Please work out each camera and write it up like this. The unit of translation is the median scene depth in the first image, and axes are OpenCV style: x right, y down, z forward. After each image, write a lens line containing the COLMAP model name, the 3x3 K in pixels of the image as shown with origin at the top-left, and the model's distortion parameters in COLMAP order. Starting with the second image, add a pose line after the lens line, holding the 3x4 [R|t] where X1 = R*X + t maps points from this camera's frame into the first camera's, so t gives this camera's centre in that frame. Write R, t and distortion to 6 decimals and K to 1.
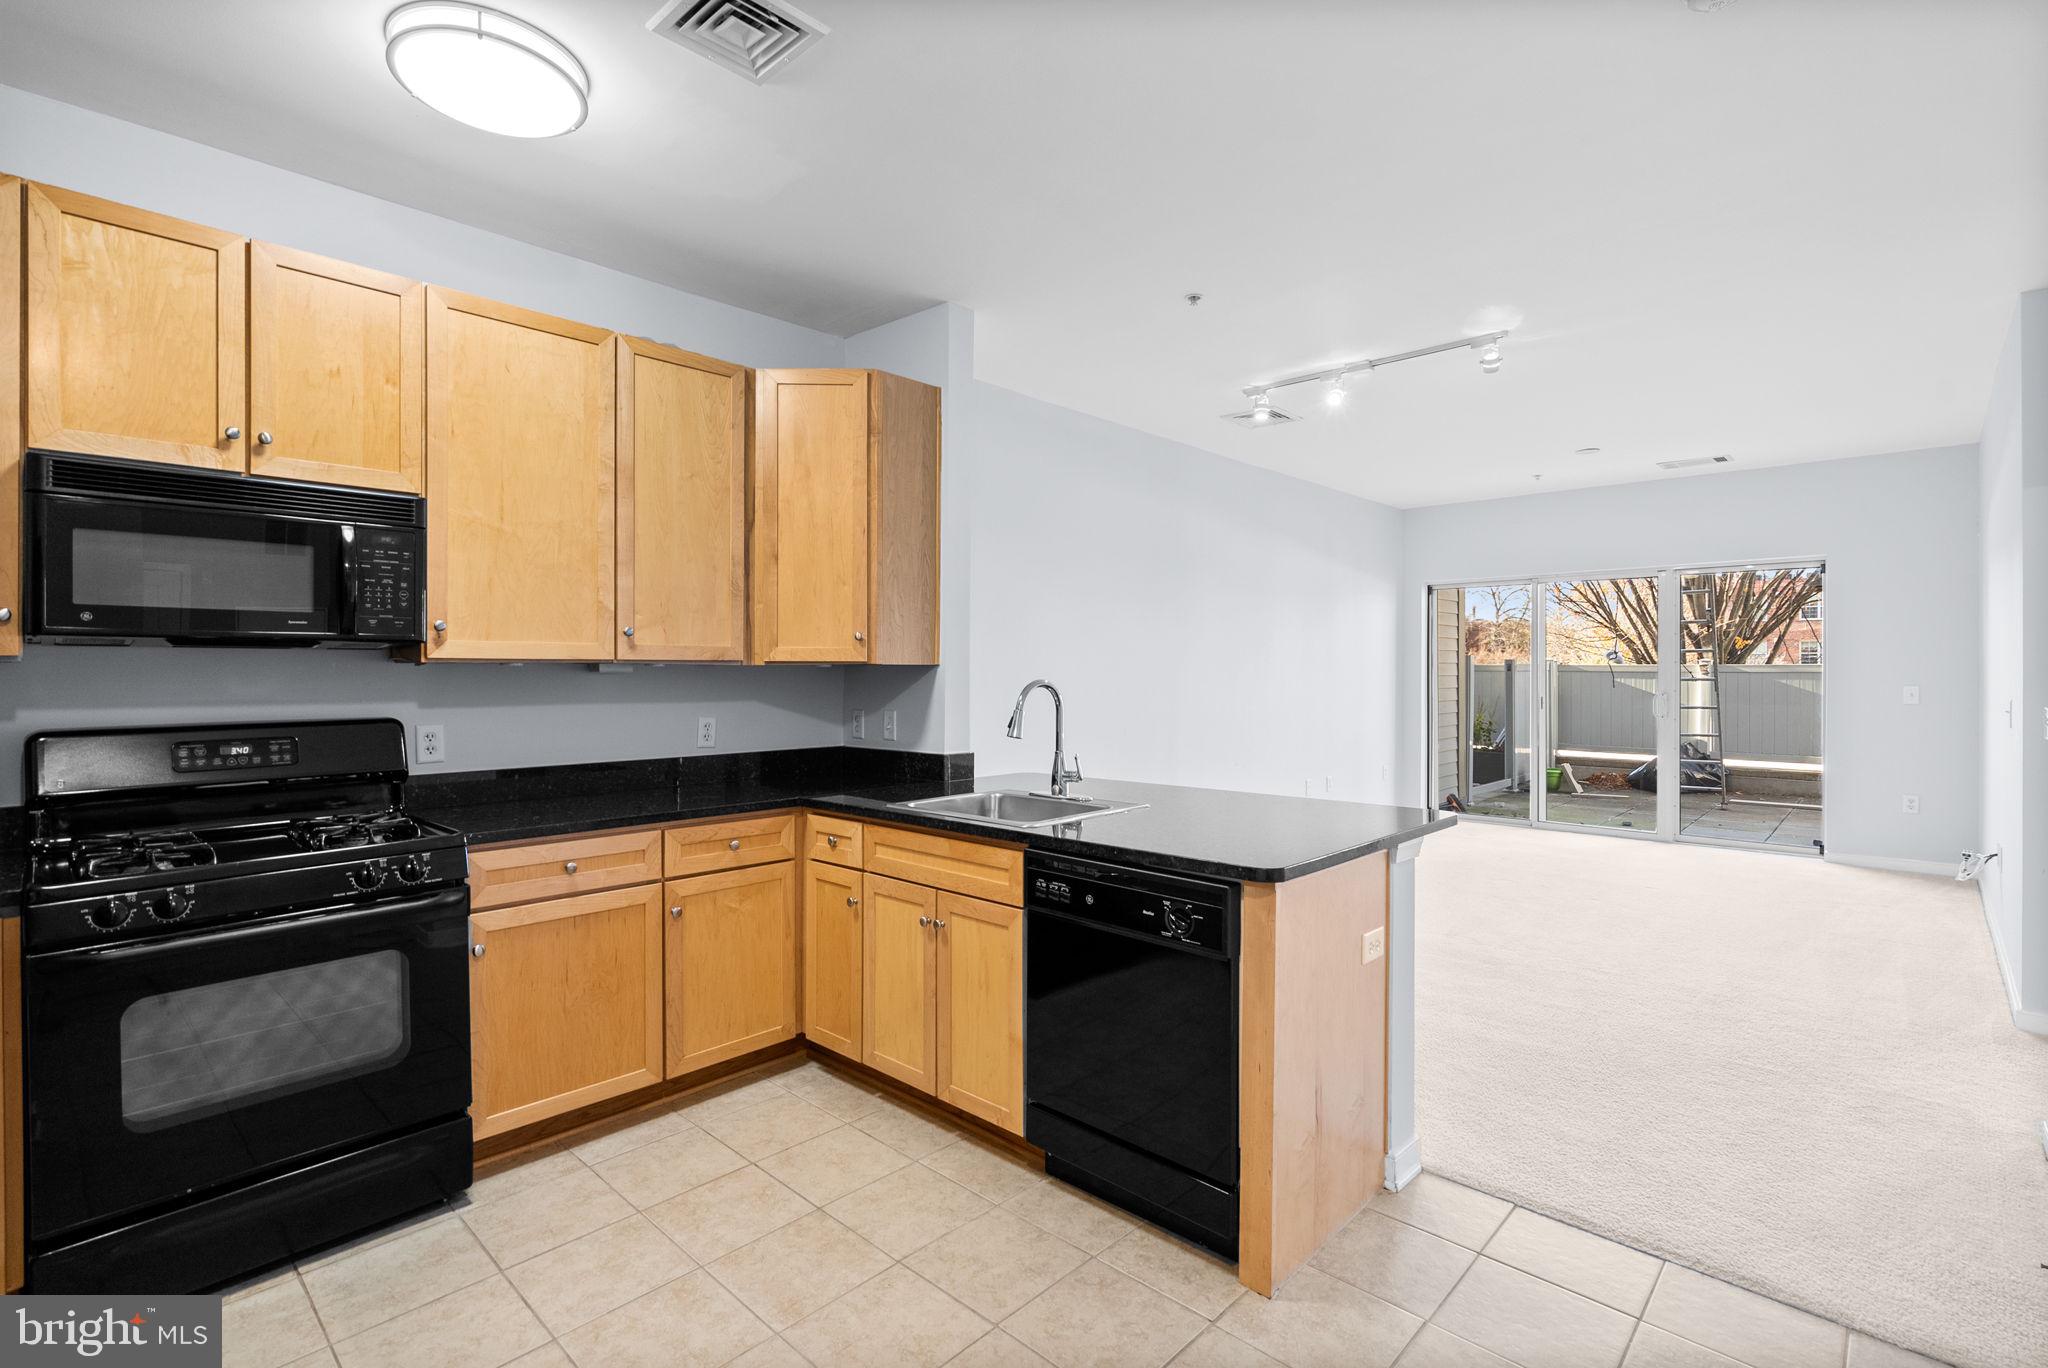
lens RADIAL K [[948.1, 0, 1033.1], [0, 948.1, 669.7], [0, 0, 1]] dist [-0.005209, 0.003375]
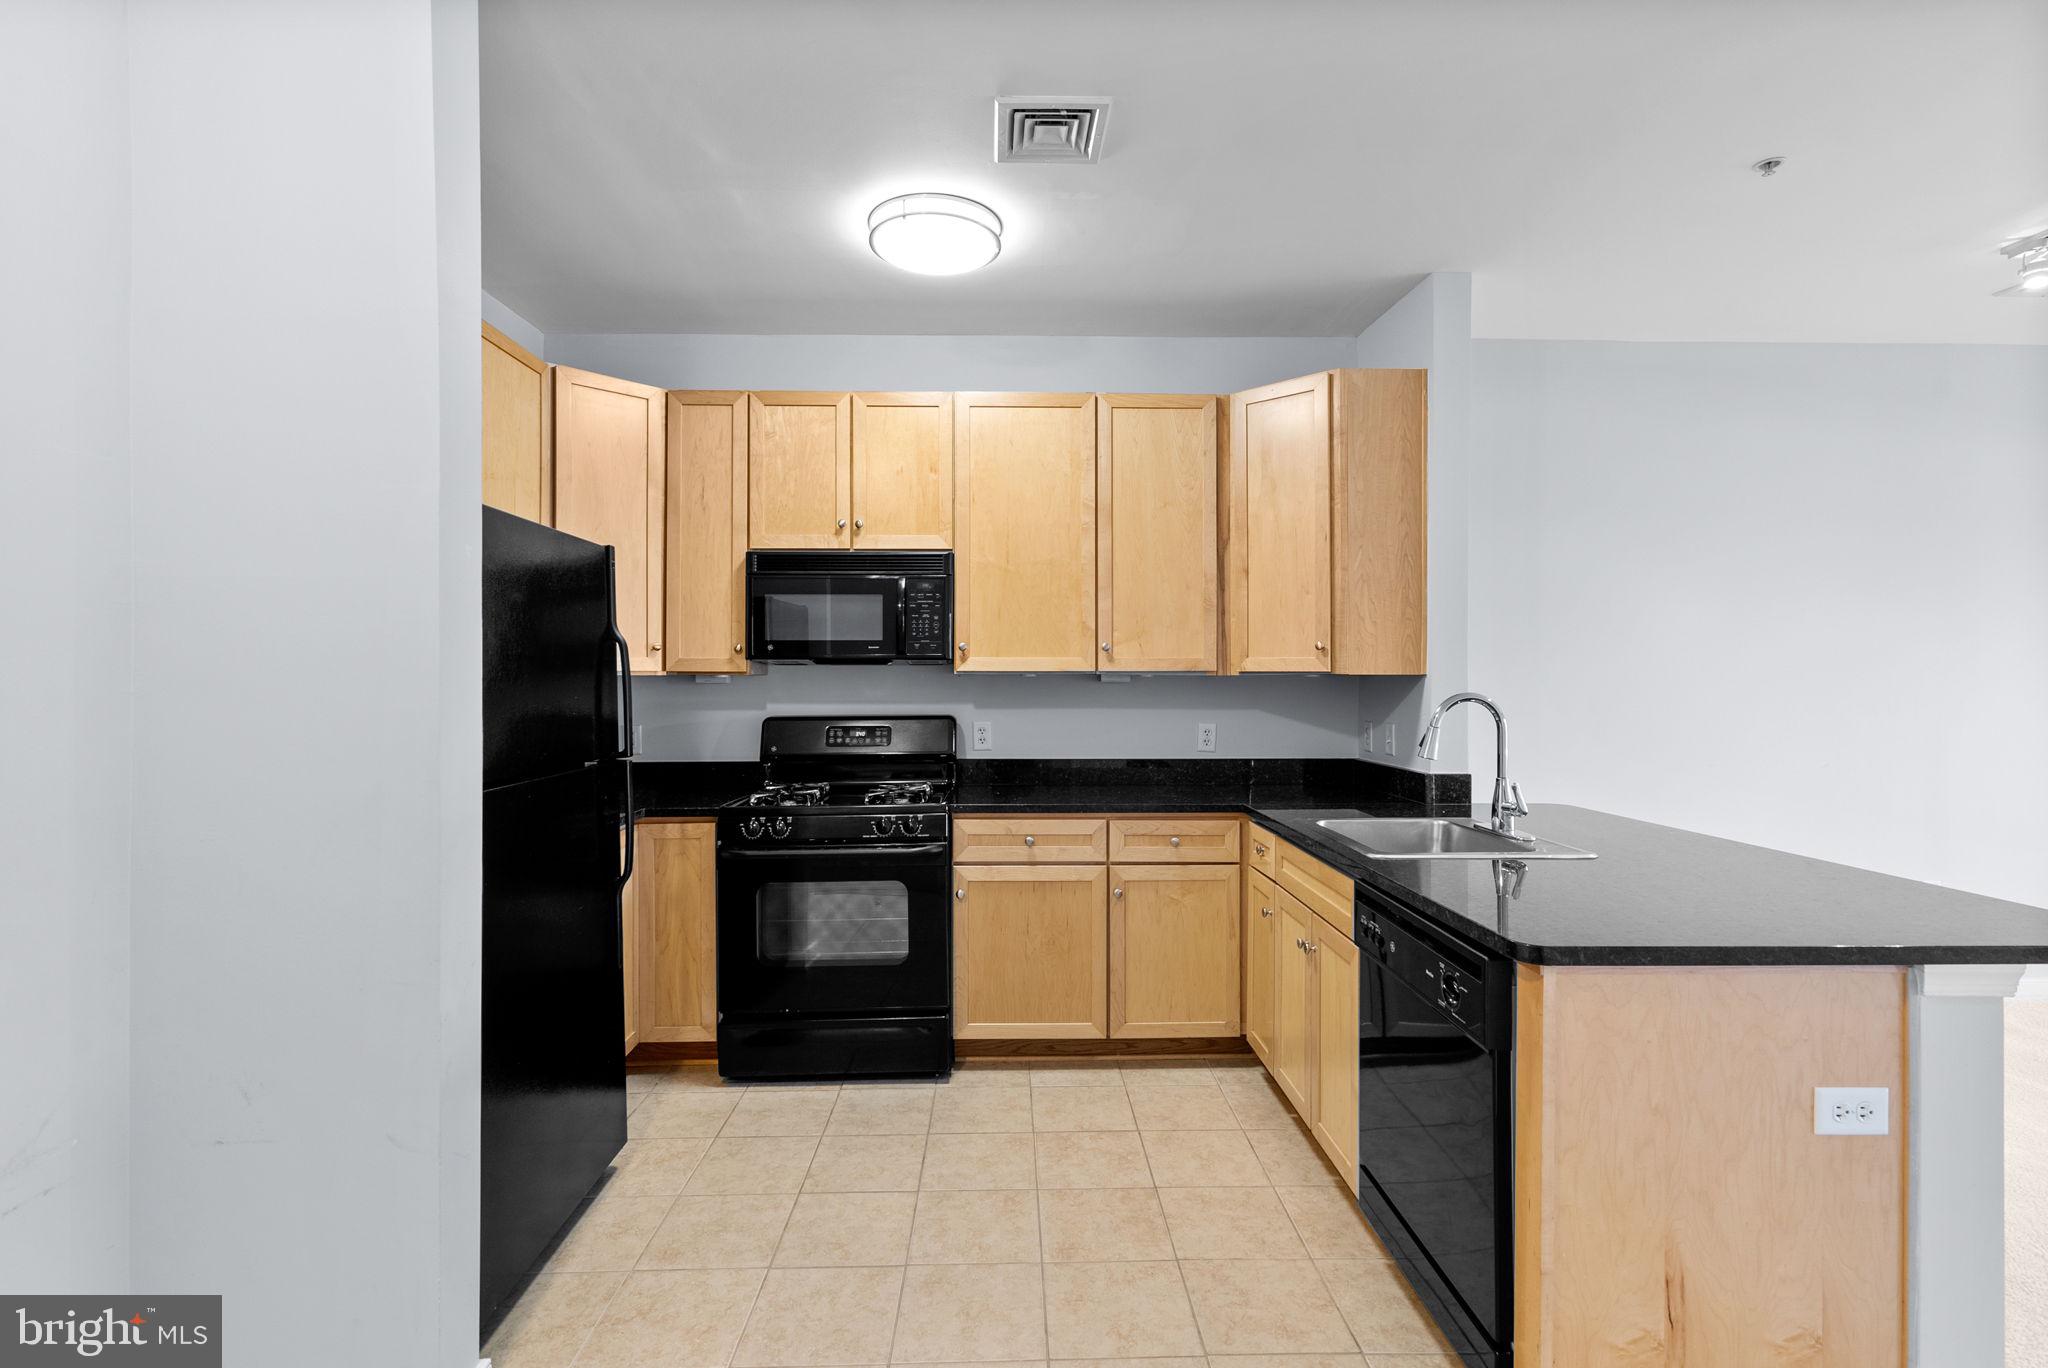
lens RADIAL K [[948.1, 0, 1025.5], [0, 948.1, 667.2], [0, 0, 1]] dist [-0.005209, 0.003375]
pose [[0.700360, -0.006577, -0.713759, 0.337305], [-0.000080, 0.999957, -0.009294, -0.004599], [0.713790, 0.006566, 0.700329, 0.113461]]
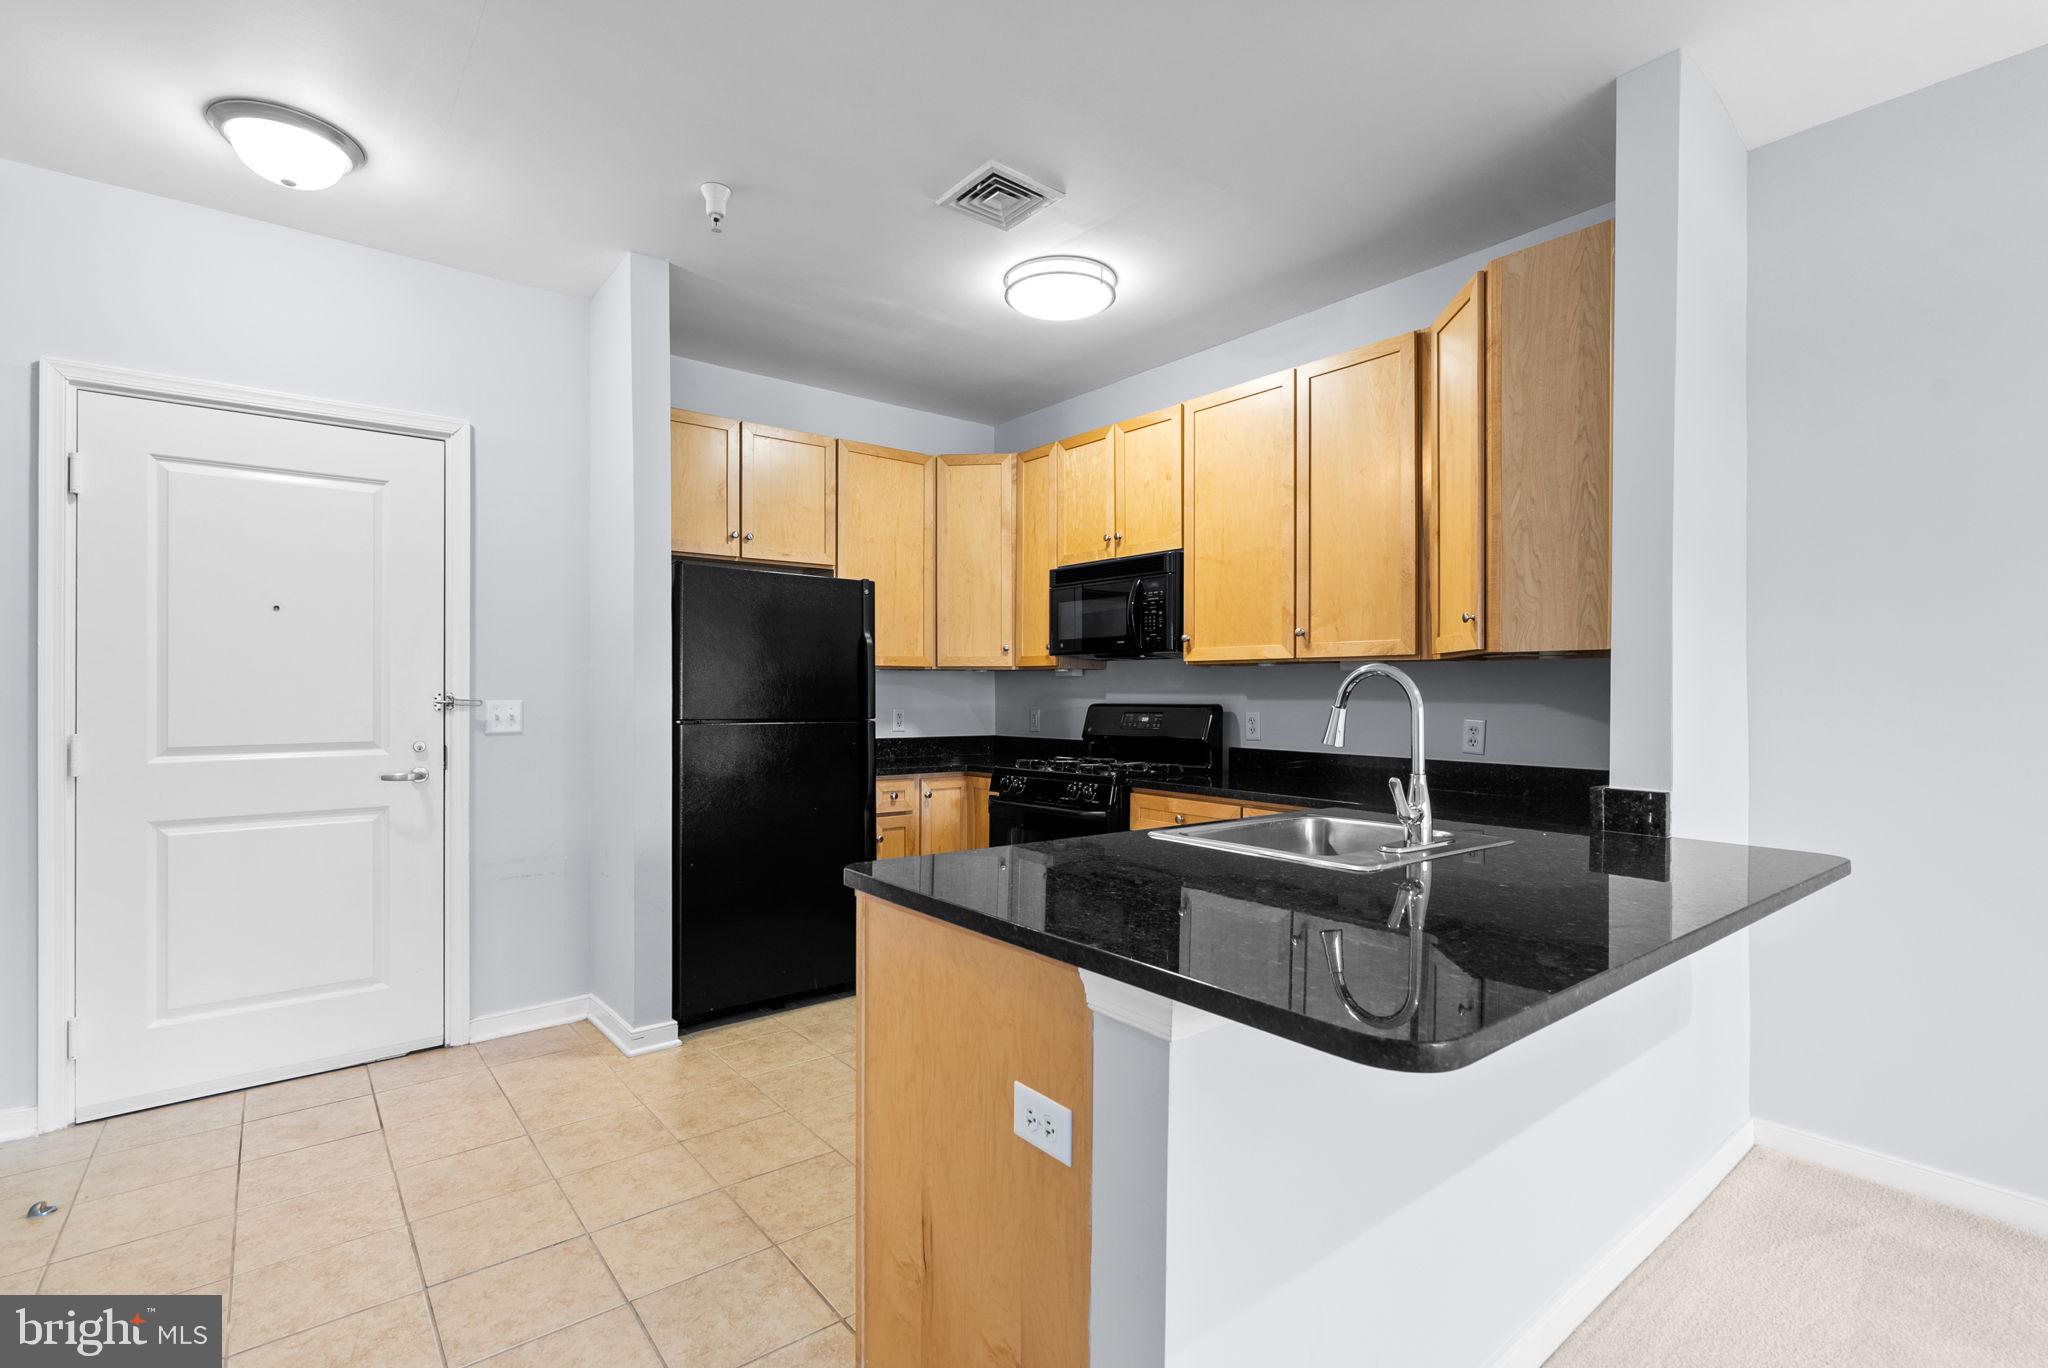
lens RADIAL K [[948.1, 0, 1024.0], [0, 948.1, 689.0], [0, 0, 1]] dist [-0.005209, 0.003375]
pose [[-0.144339, -0.004256, -0.989519, 0.717834], [-0.005030, 0.999981, -0.003568, 0.031606], [0.989515, 0.004462, -0.144358, 0.844832]]
